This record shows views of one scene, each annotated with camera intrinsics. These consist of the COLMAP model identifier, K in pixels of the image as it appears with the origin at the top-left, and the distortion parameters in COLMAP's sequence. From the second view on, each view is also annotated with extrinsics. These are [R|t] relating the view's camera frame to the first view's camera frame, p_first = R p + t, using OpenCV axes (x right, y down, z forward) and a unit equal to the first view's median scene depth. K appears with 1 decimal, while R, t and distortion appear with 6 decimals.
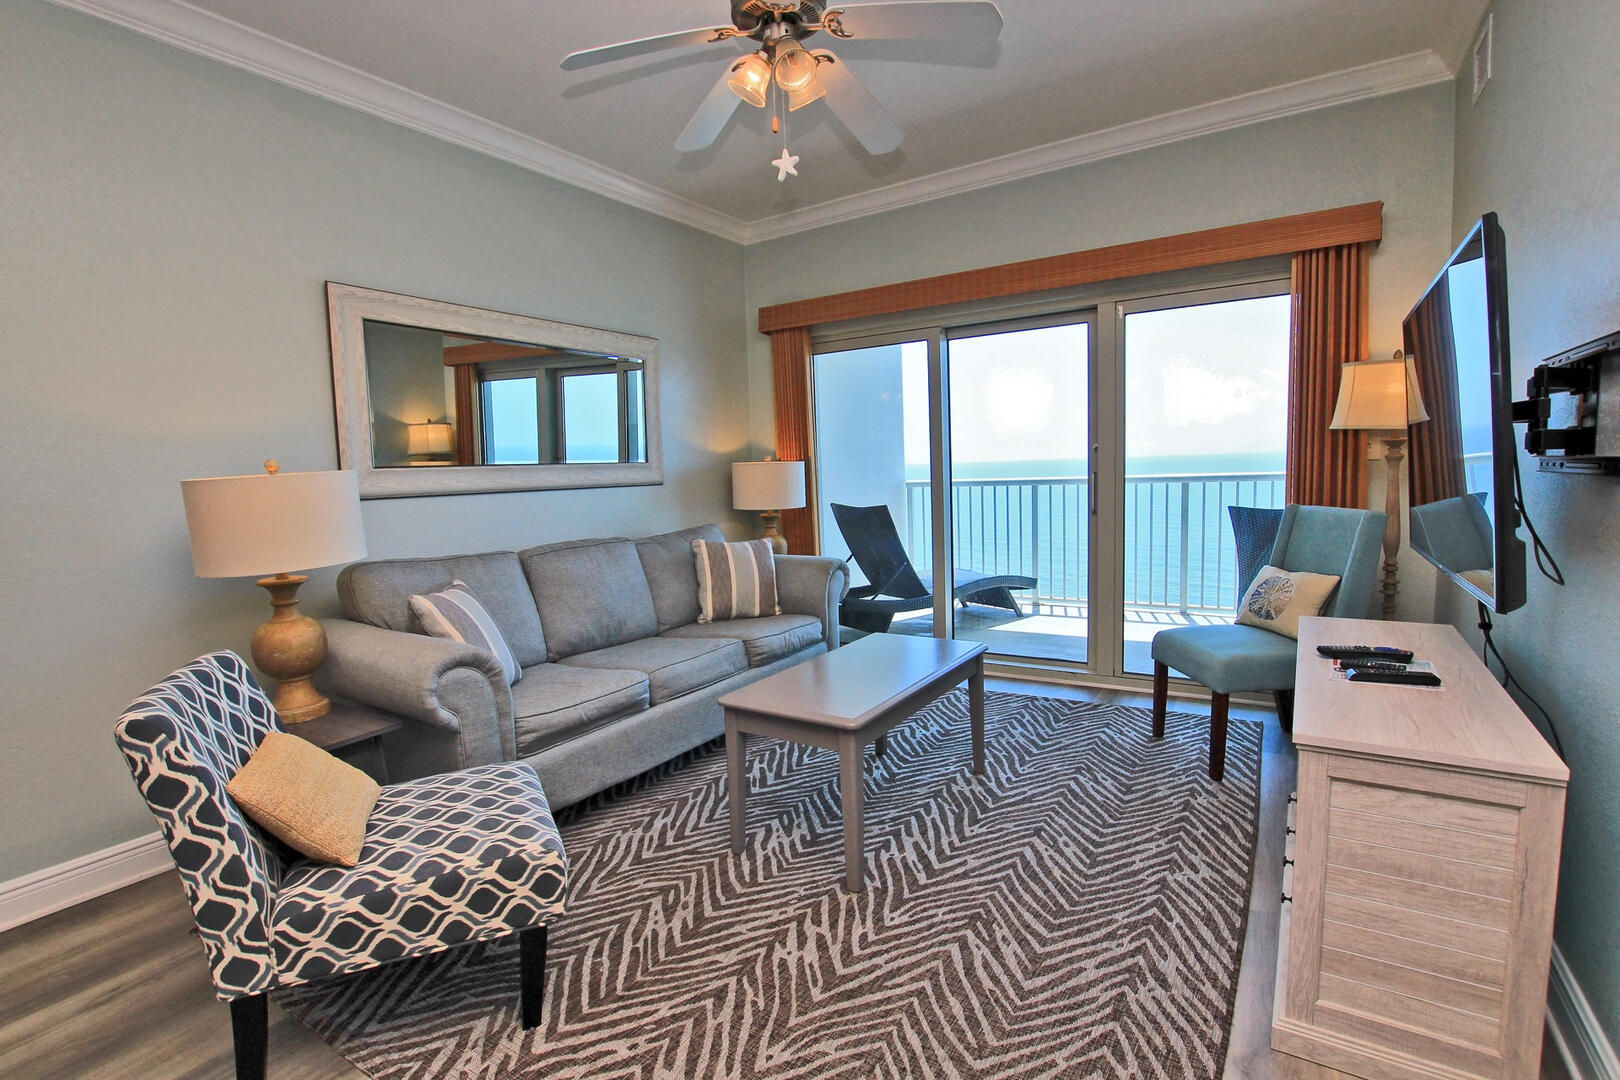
lens RADIAL K [[770.5, 0, 795.8], [0, 770.5, 542.7], [0, 0, 1]] dist [-0.030590, 0.000385]
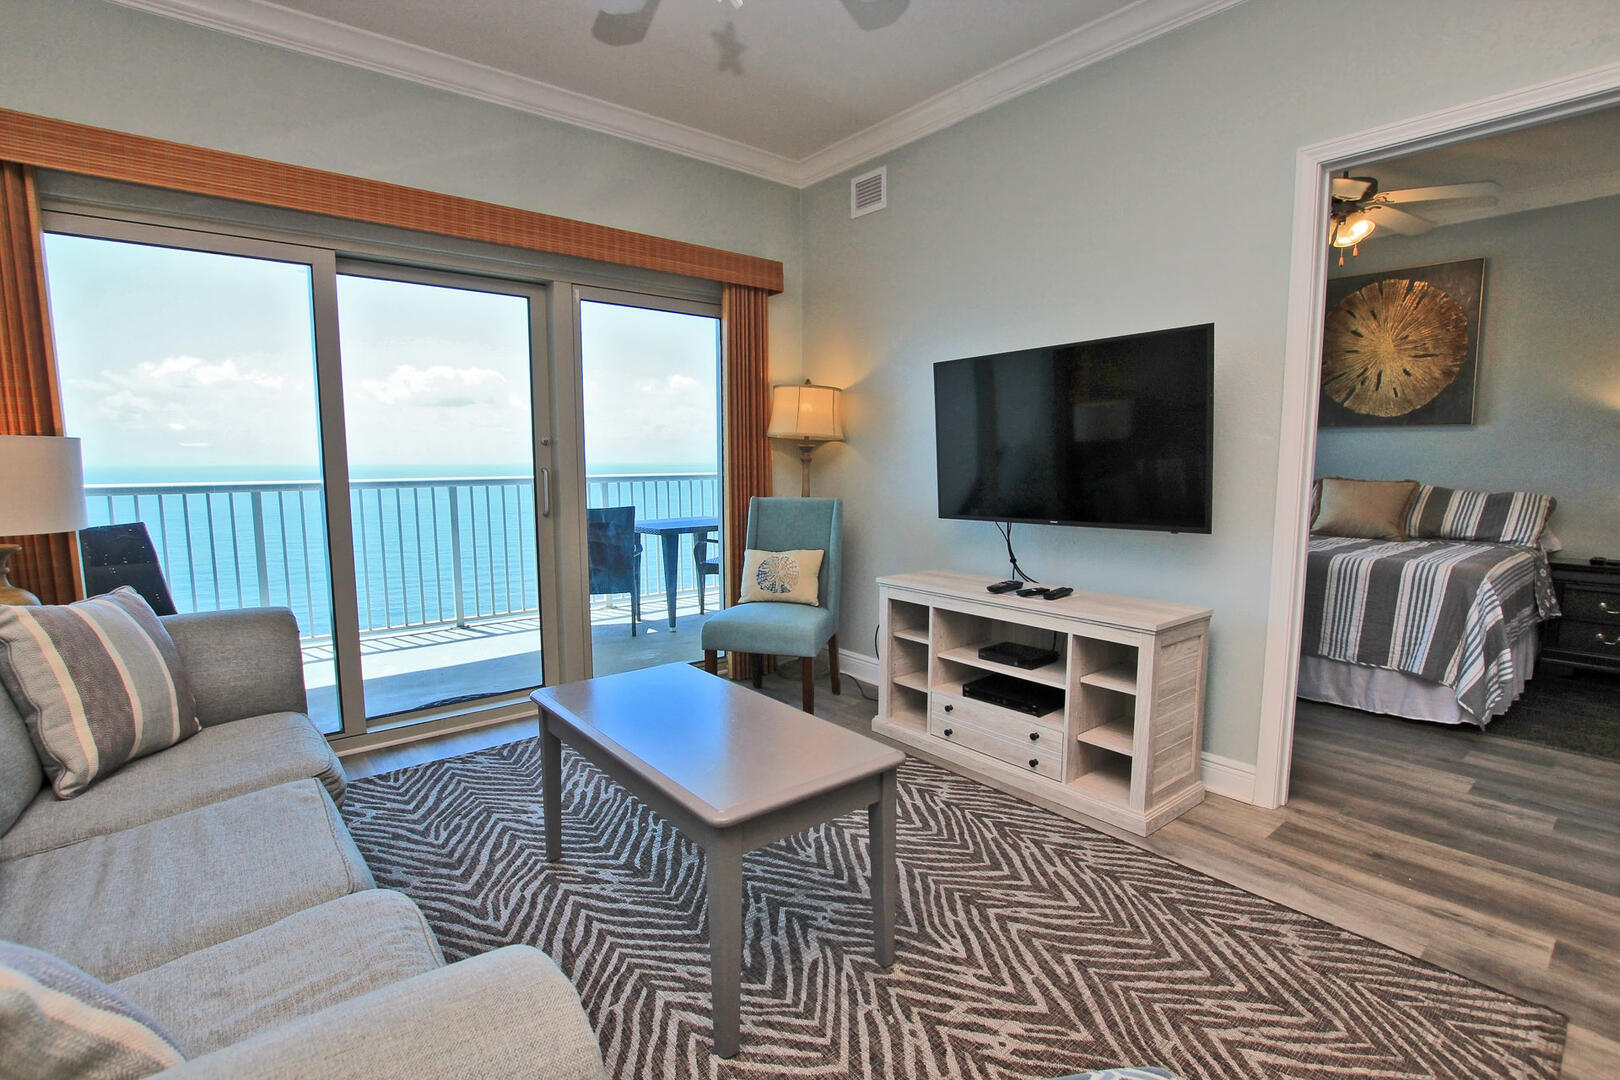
lens RADIAL K [[754.5, 0, 829.5], [0, 754.5, 569.2], [0, 0, 1]] dist [-0.027024, 0.000286]
pose [[0.275461, -0.108345, 0.955187, -0.510655], [0.086498, 0.992391, 0.087620, -0.035584], [-0.957413, 0.058486, 0.282737, 0.613400]]
